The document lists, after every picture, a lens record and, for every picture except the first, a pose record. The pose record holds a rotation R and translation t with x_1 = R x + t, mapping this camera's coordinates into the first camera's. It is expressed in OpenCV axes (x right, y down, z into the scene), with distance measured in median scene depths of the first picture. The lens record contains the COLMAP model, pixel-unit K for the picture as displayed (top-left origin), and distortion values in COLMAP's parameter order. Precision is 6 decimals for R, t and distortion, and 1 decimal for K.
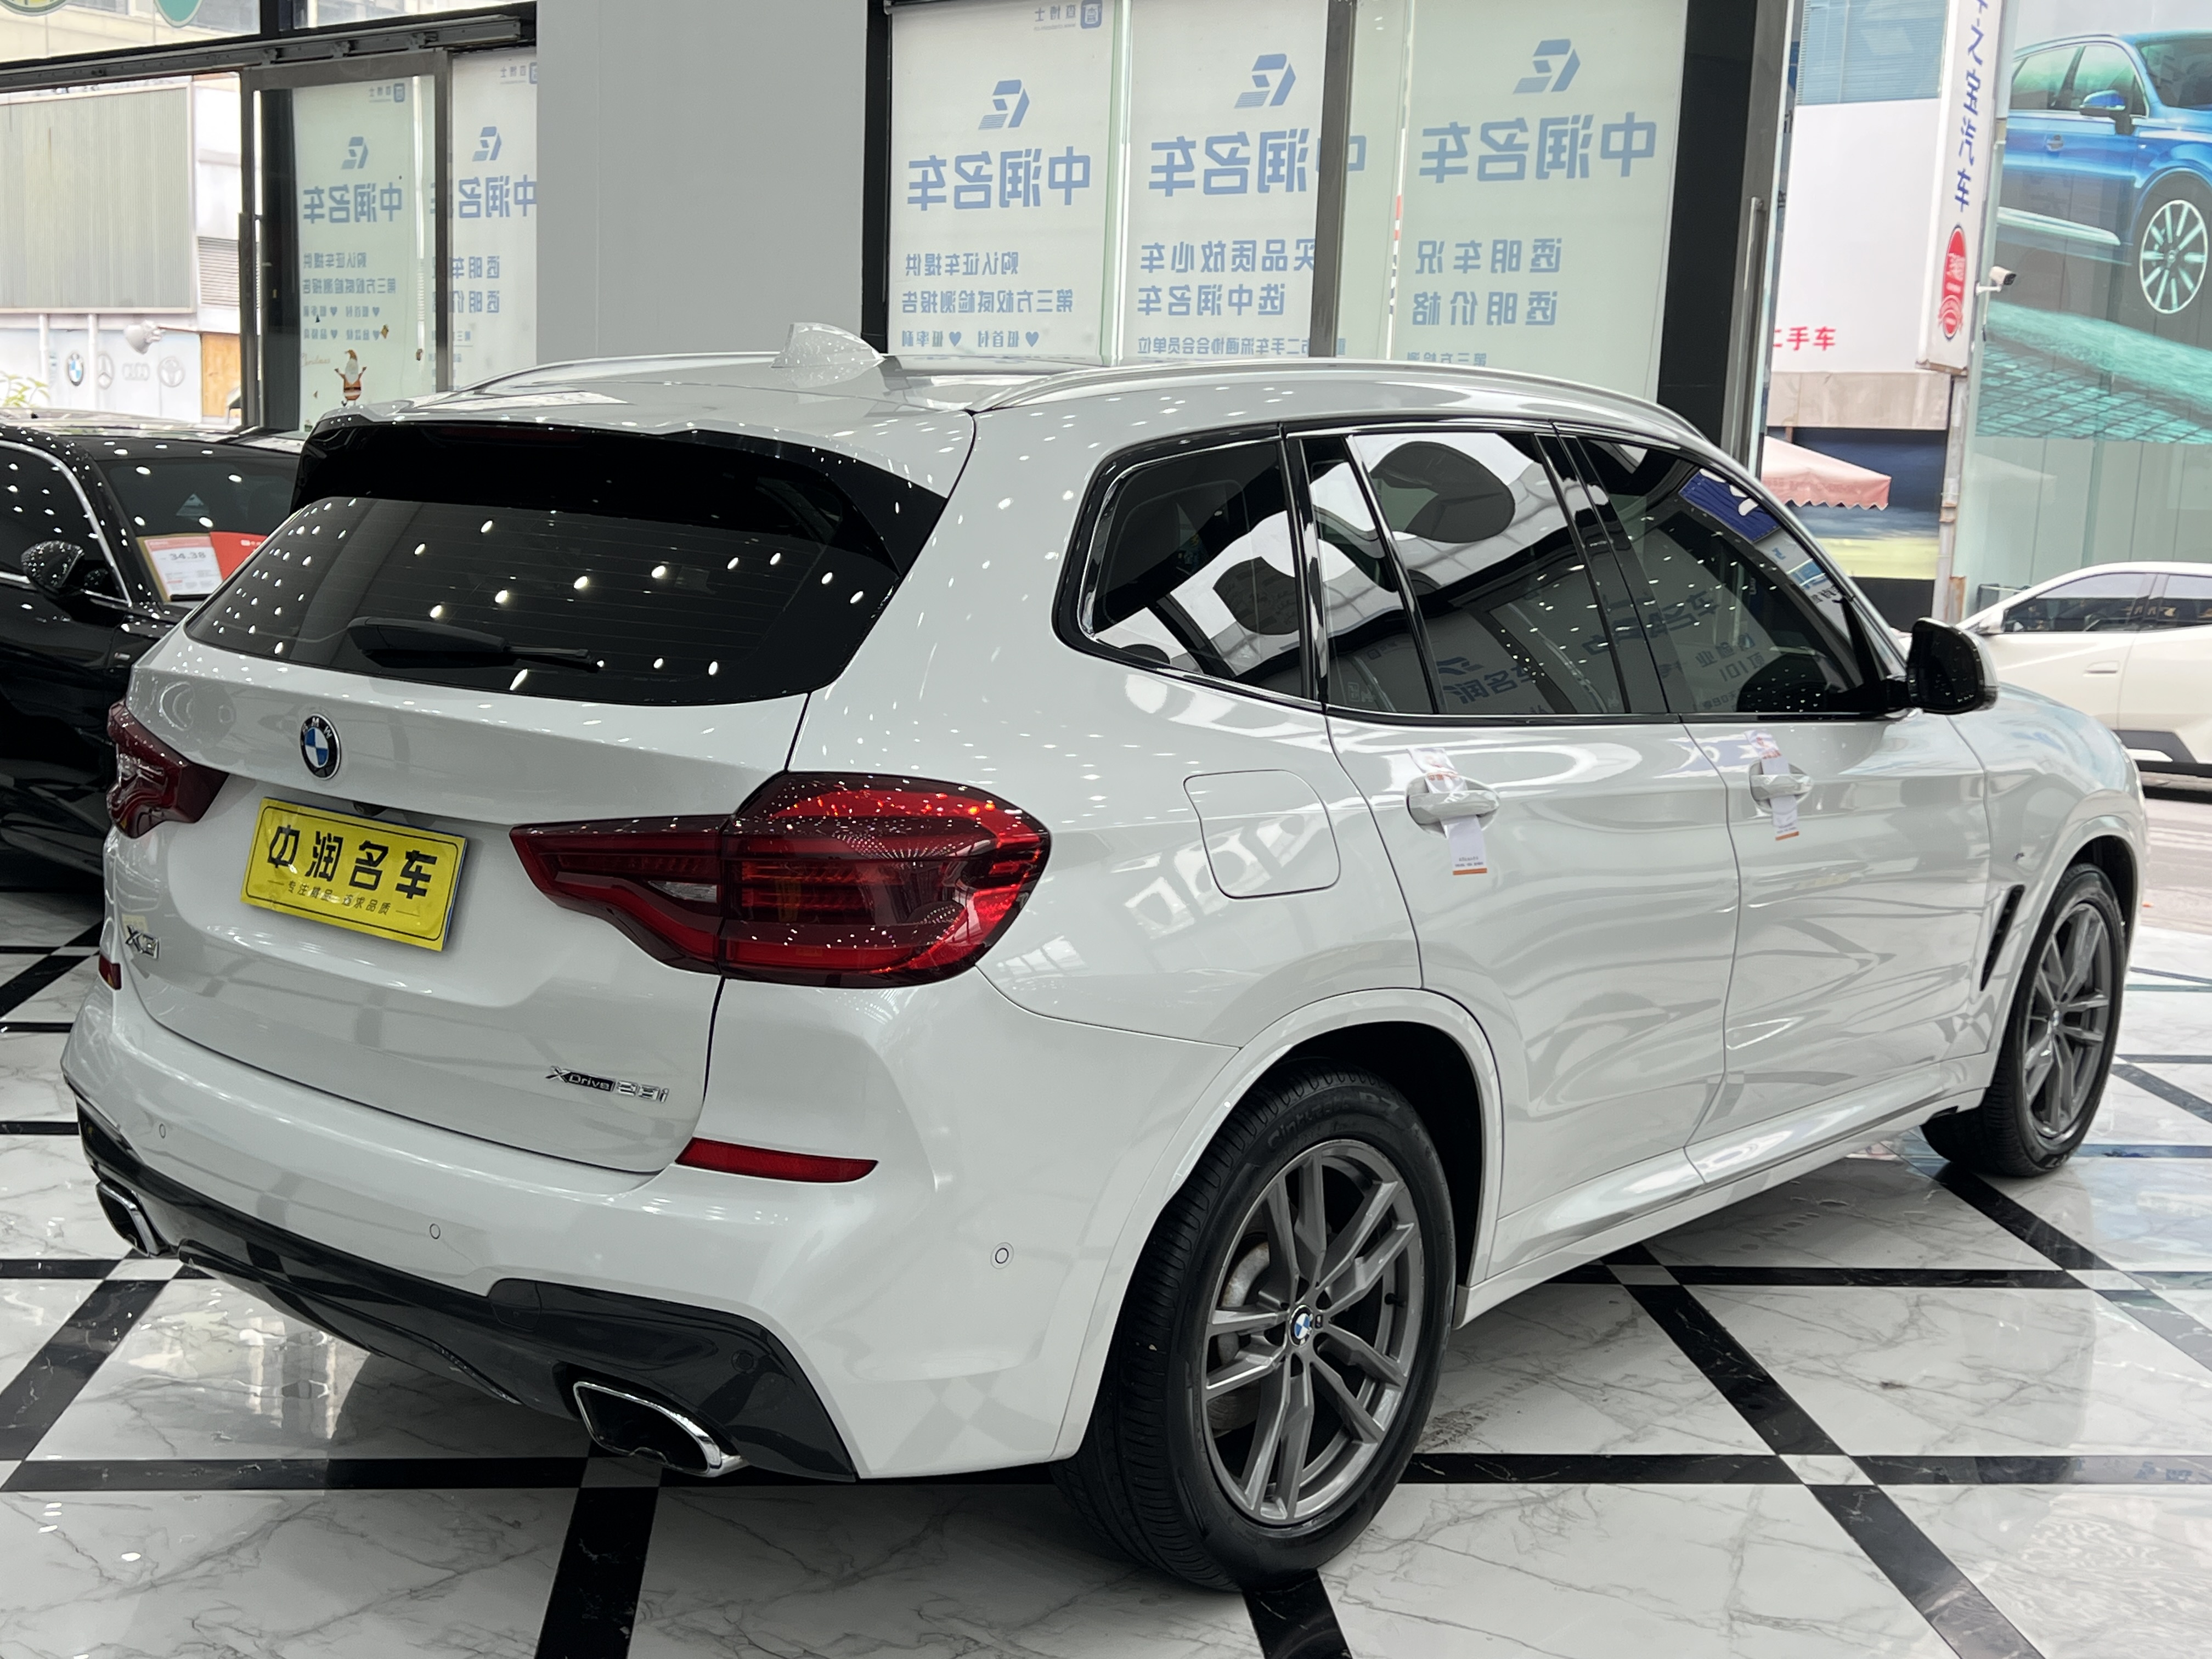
lens RADIAL K [[2587.6, 0, 1105.8], [0, 2587.6, 824.5], [0, 0, 1]] dist [0.354514, -0.985065]
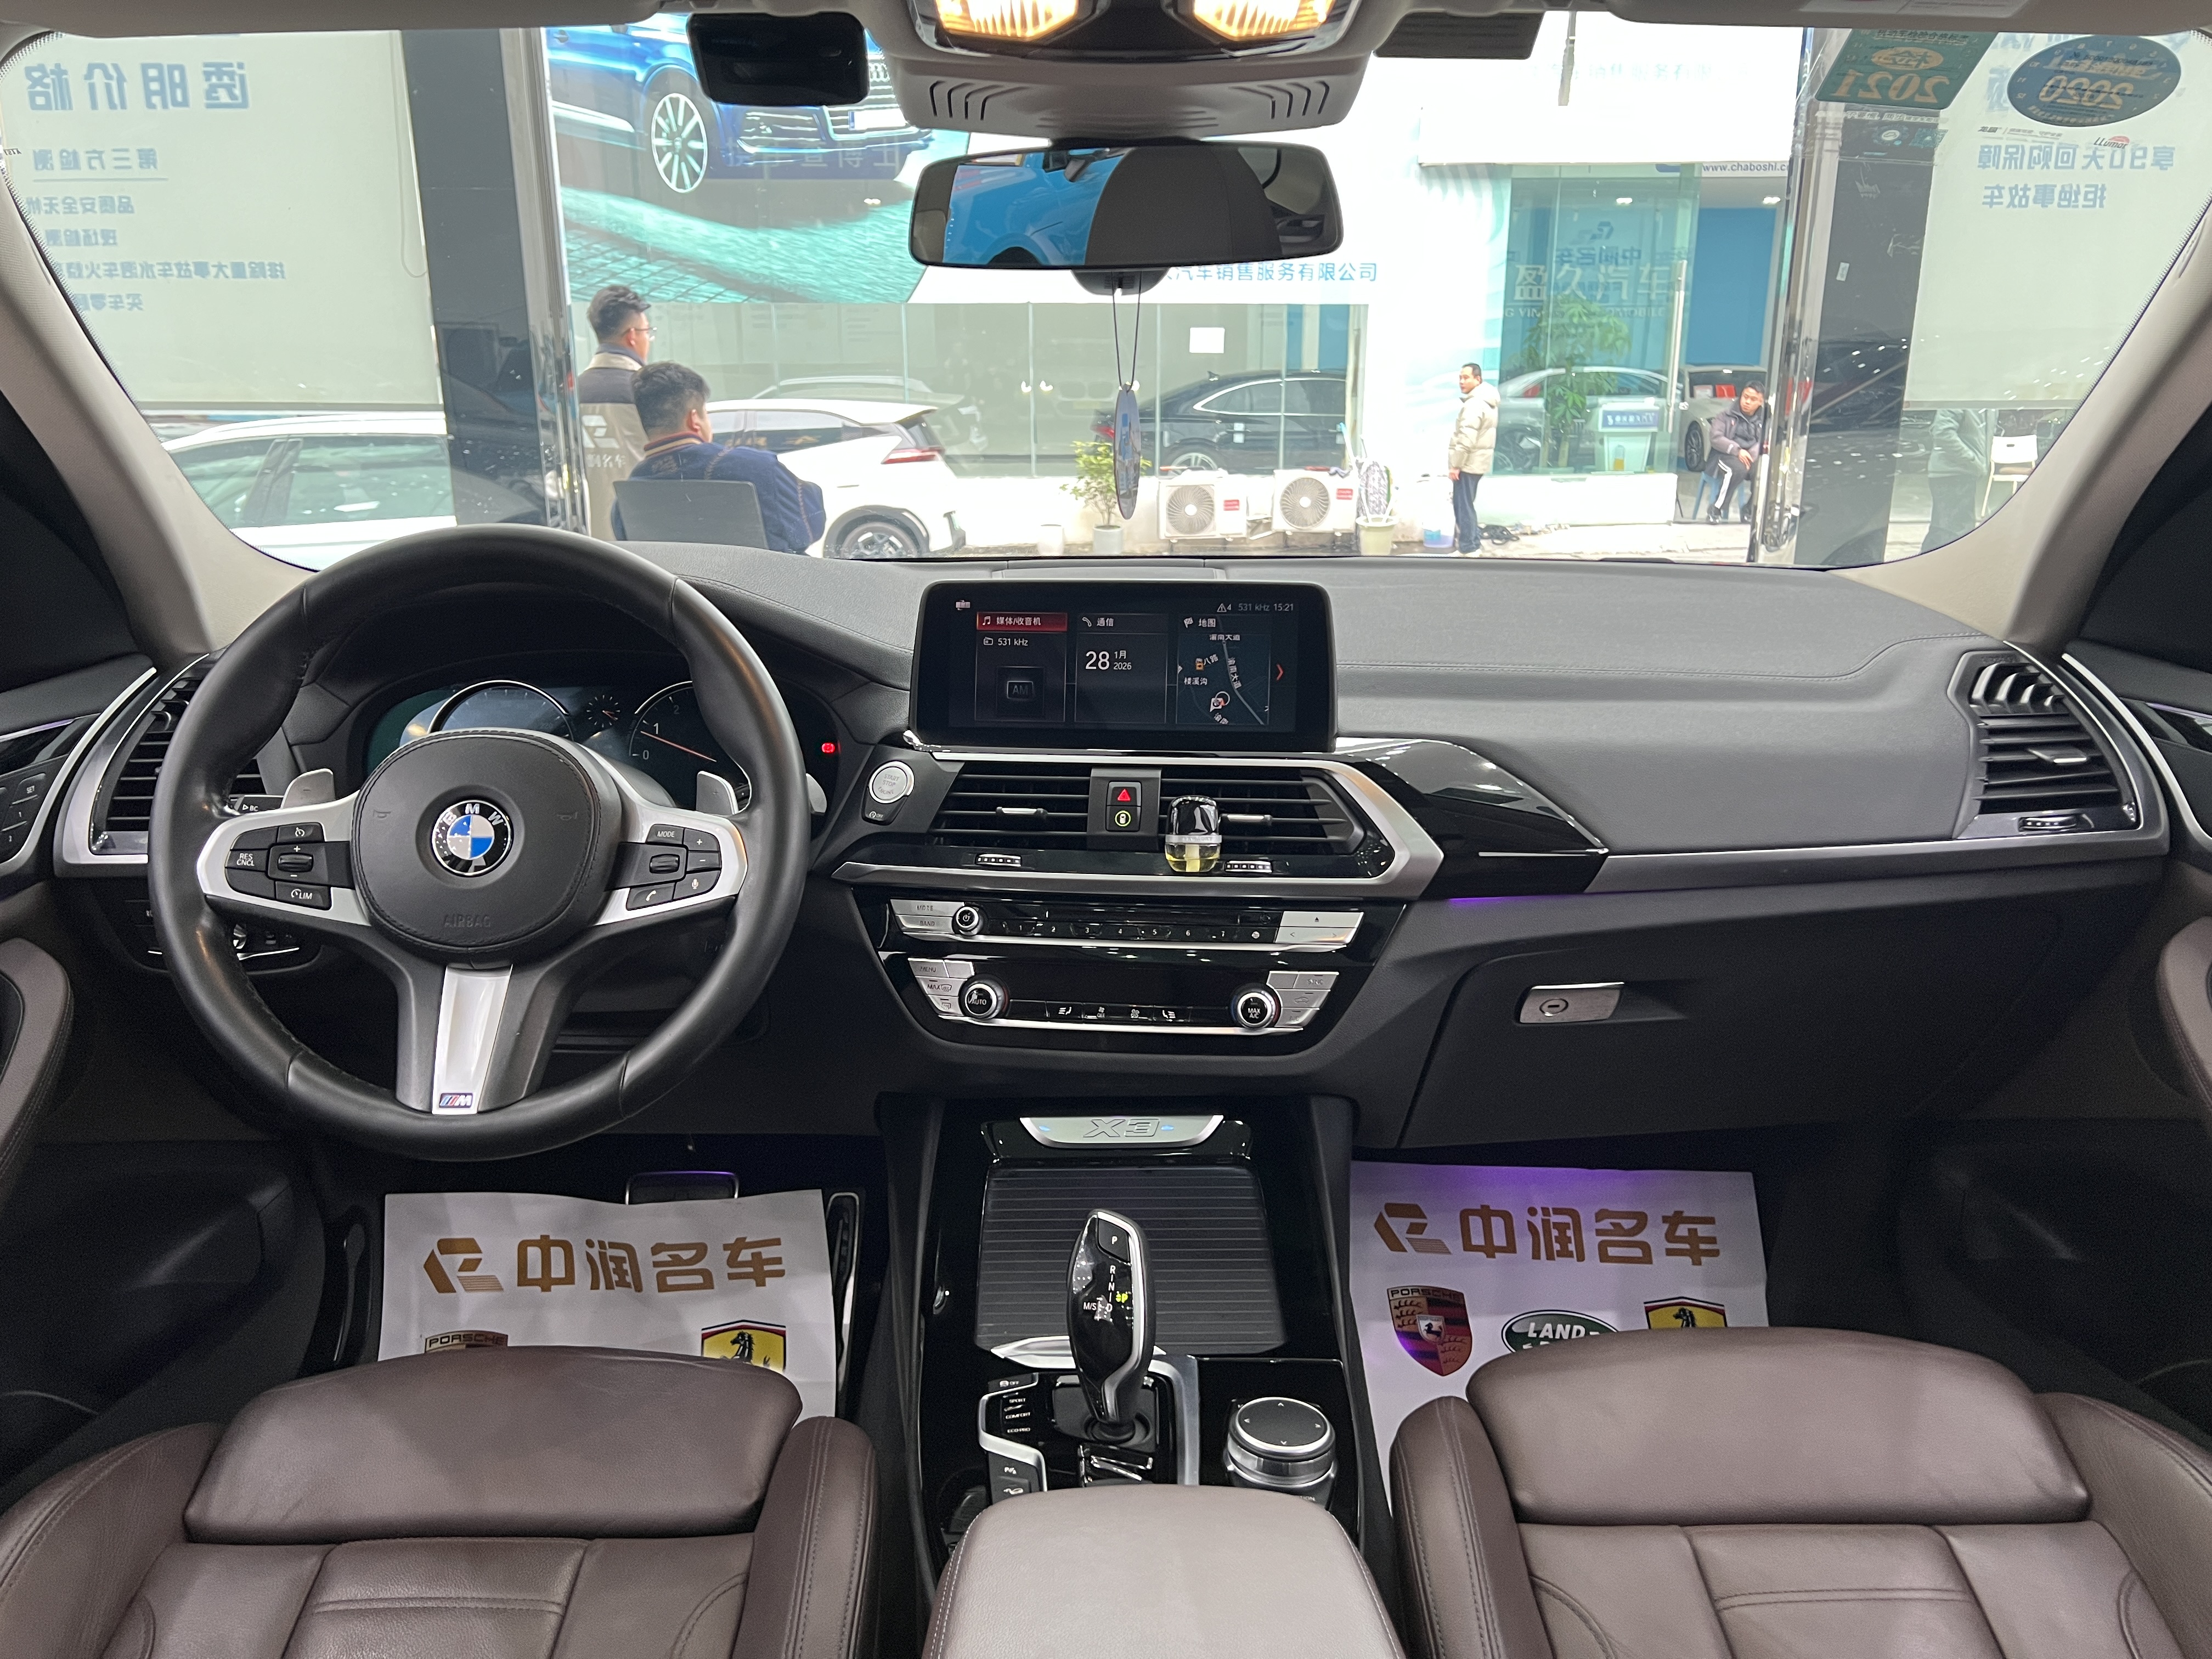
lens RADIAL K [[1631.3, 0, 1106.0], [0, 1631.3, 829.5], [0, 0, 1]] dist [0.060160, -0.069654]
pose [[0.750617, -0.226696, 0.620631, 0.005722], [0.133798, 0.971991, 0.193215, -0.026419], [-0.647049, -0.061991, 0.759924, 0.277931]]
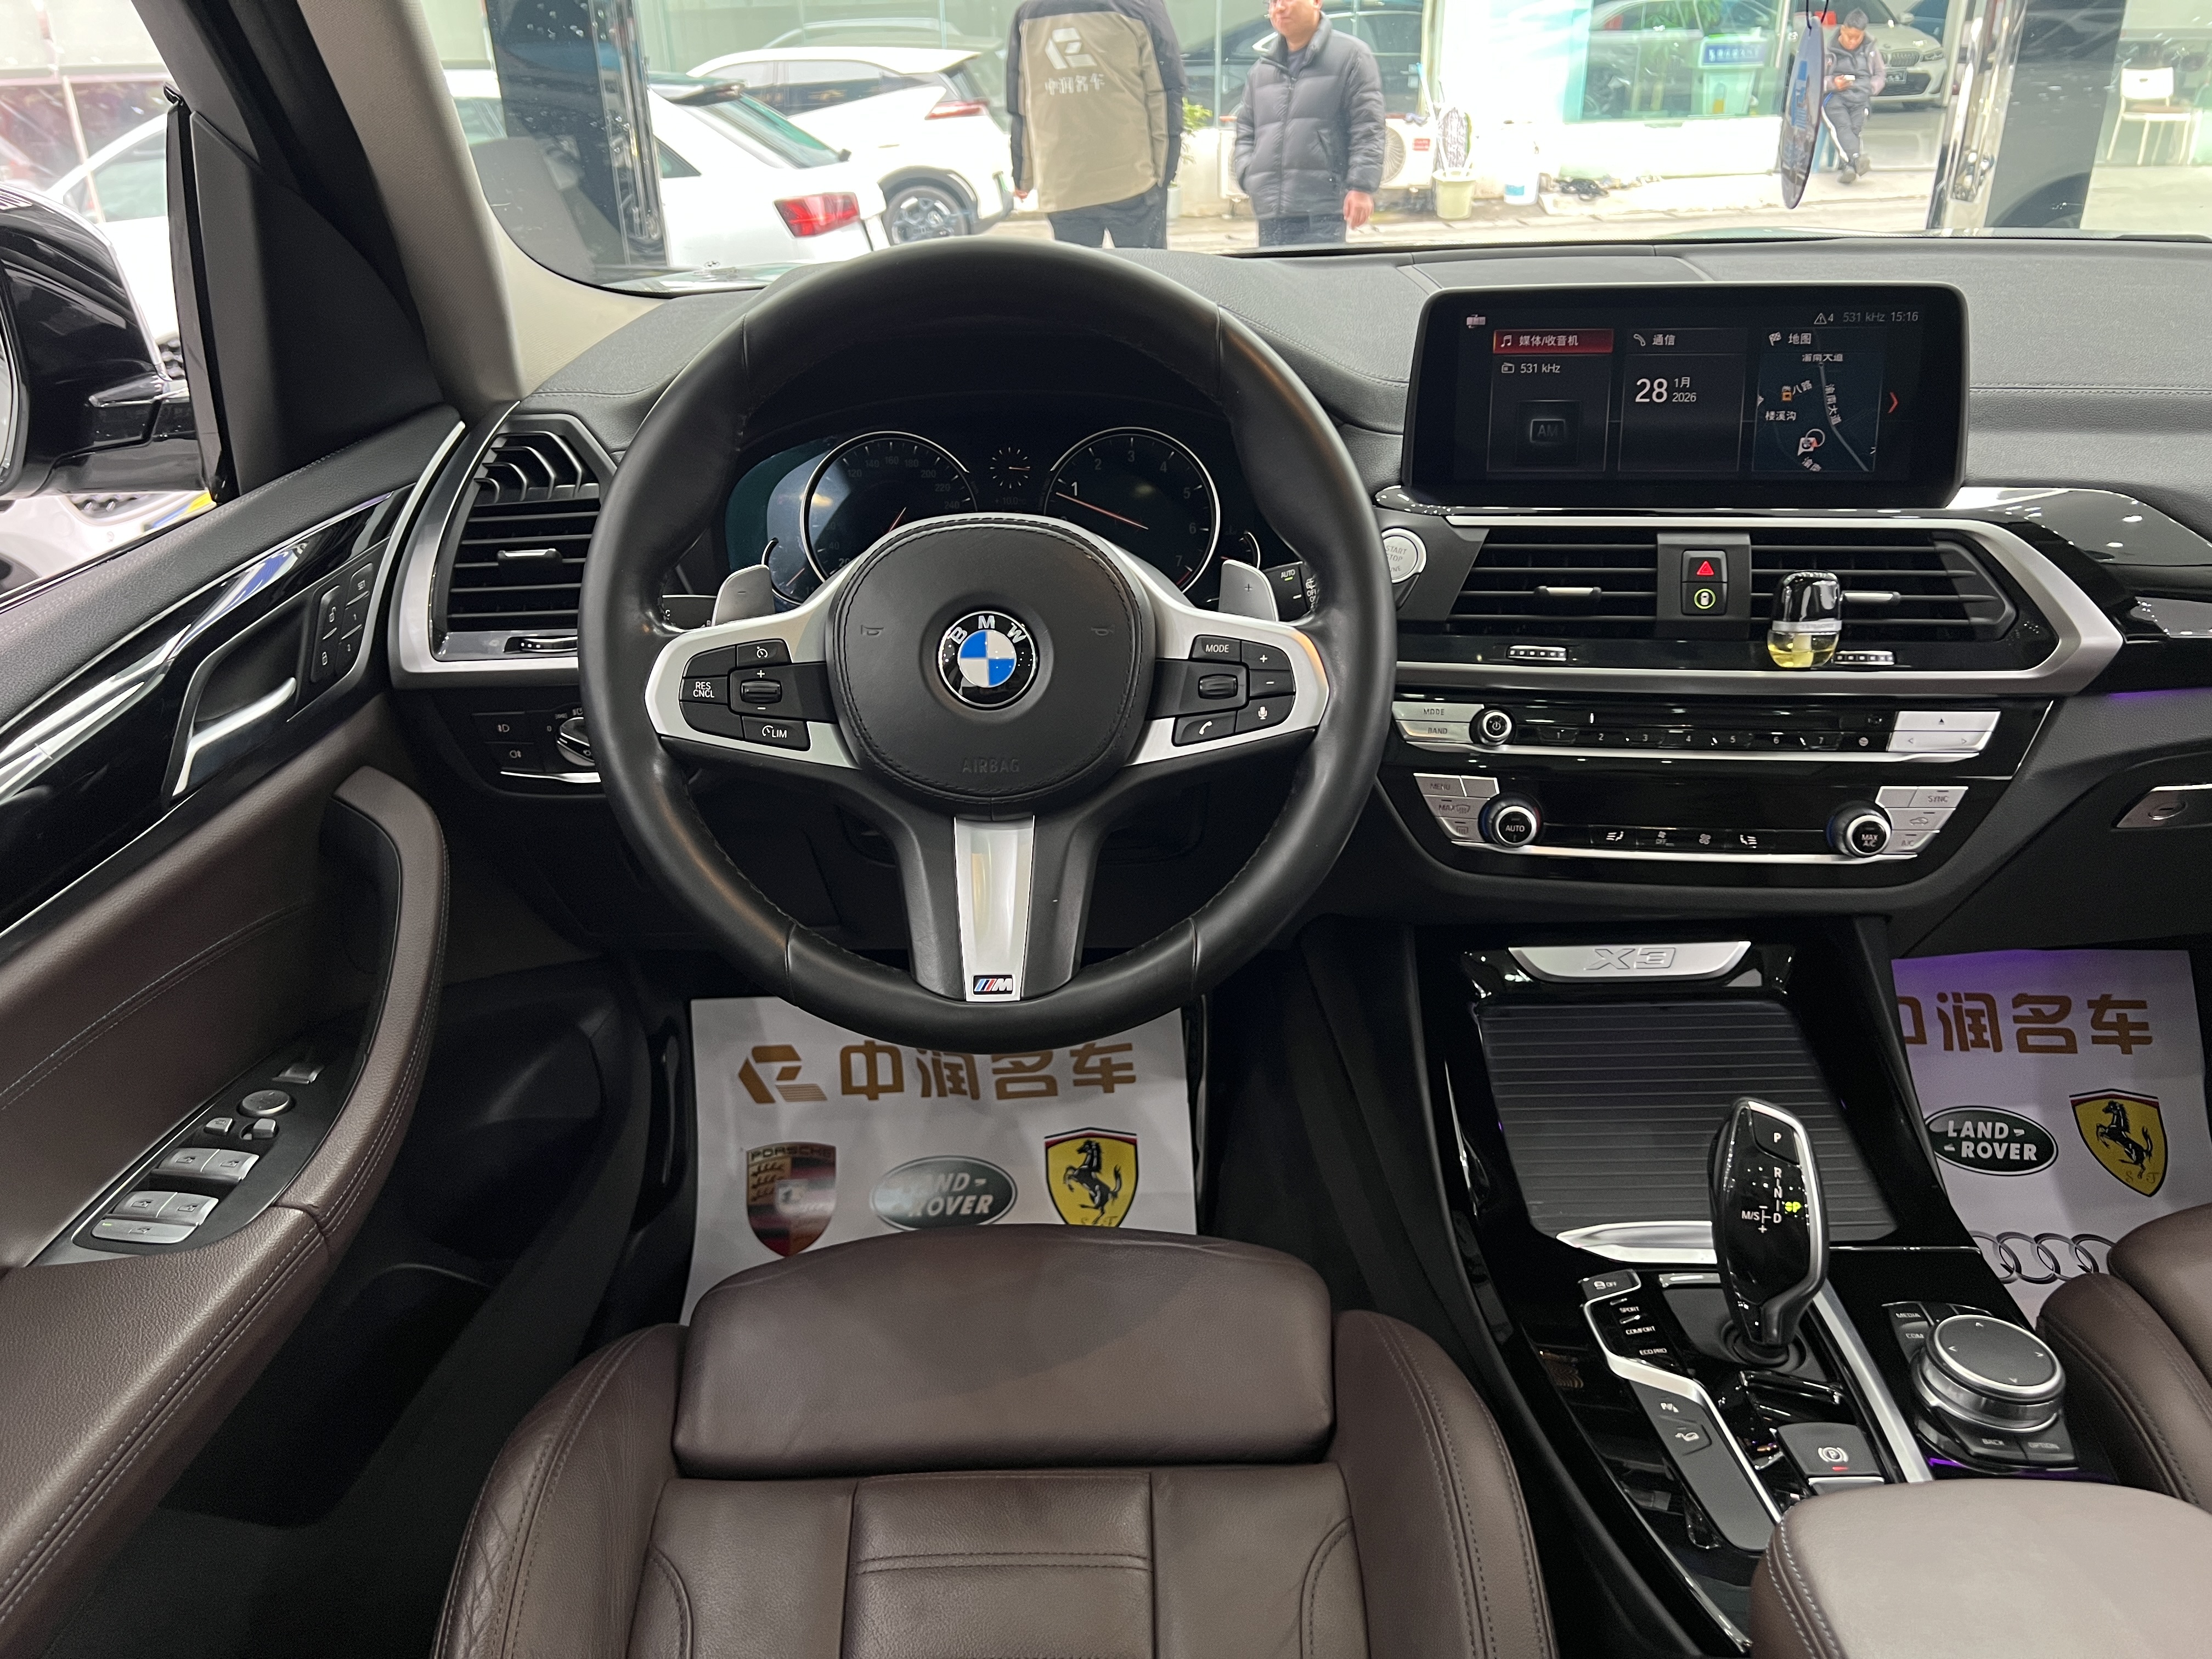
lens RADIAL K [[1631.3, 0, 1106.0], [0, 1631.3, 829.5], [0, 0, 1]] dist [0.060160, -0.069654]
pose [[0.752939, -0.350250, 0.557142, -0.001412], [0.151000, 0.915966, 0.371760, -0.031192], [-0.640532, -0.195784, 0.742554, 0.307900]]
